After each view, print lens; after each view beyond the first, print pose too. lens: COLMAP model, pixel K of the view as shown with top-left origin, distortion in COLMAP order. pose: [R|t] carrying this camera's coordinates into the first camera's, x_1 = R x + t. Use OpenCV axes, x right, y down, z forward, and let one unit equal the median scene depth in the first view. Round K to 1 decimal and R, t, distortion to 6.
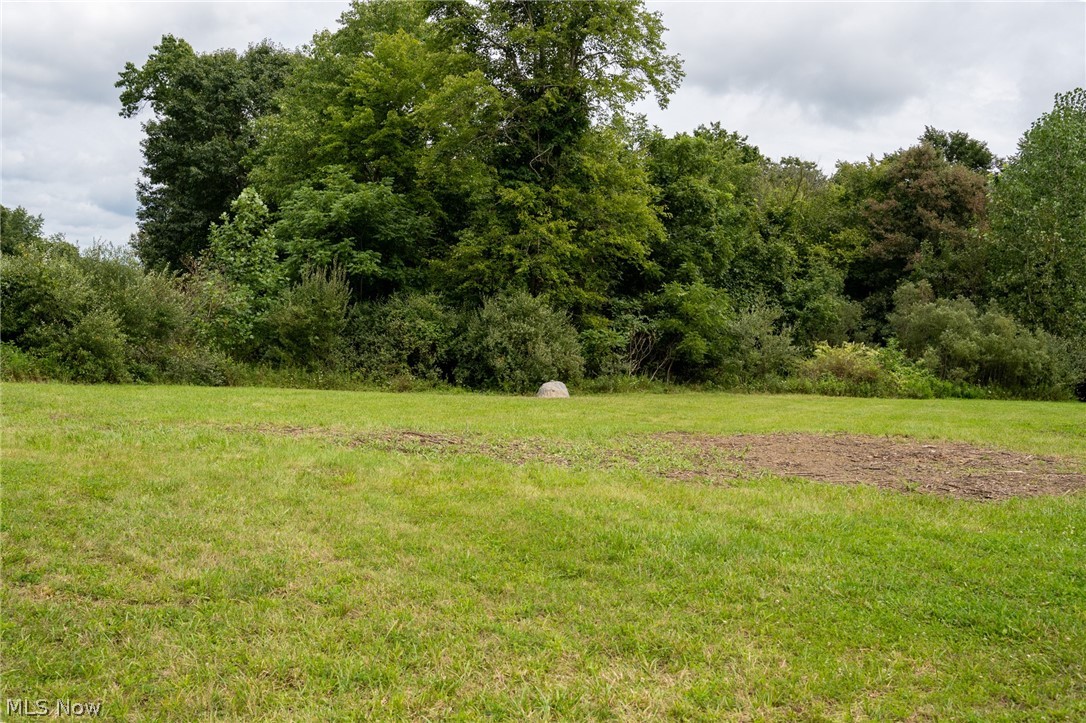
lens RADIAL K [[1037.4, 0, 514.9], [0, 1037.4, 353.4], [0, 0, 1]] dist [-0.073601, 0.000000]
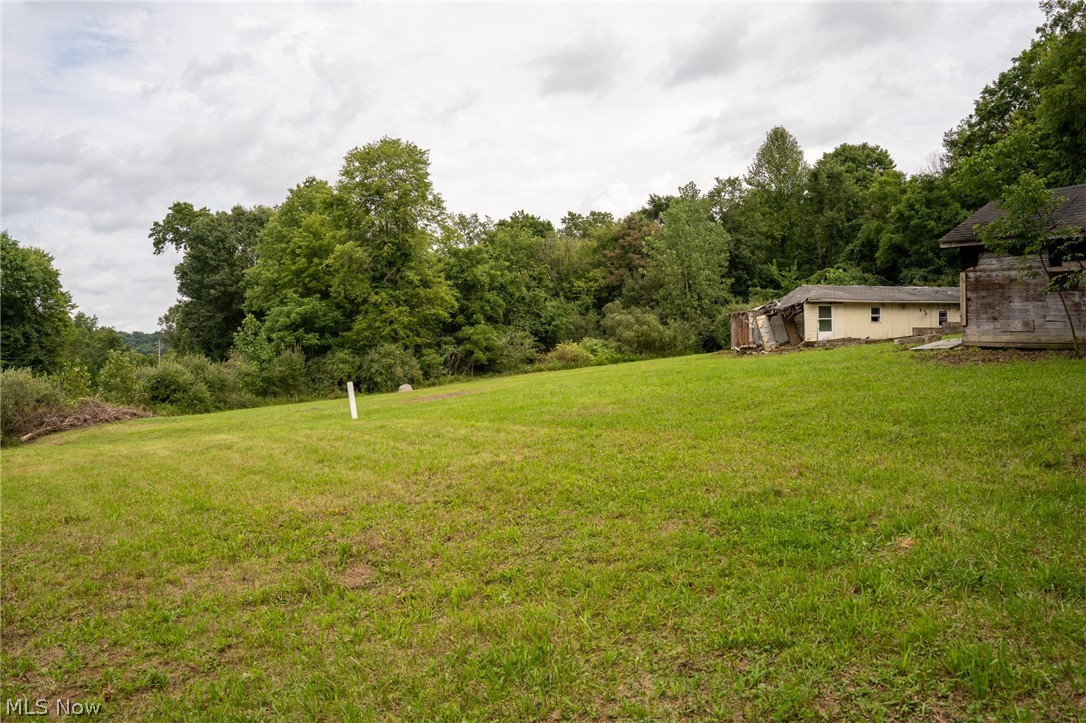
lens RADIAL K [[872.7, 0, 529.5], [0, 872.7, 377.6], [0, 0, 1]] dist [-0.105369, 0.076132]
pose [[0.988125, -0.142988, 0.056248, 0.168720], [0.141315, 0.989425, 0.032697, -0.008325], [-0.060328, -0.024360, 0.997881, -0.713695]]
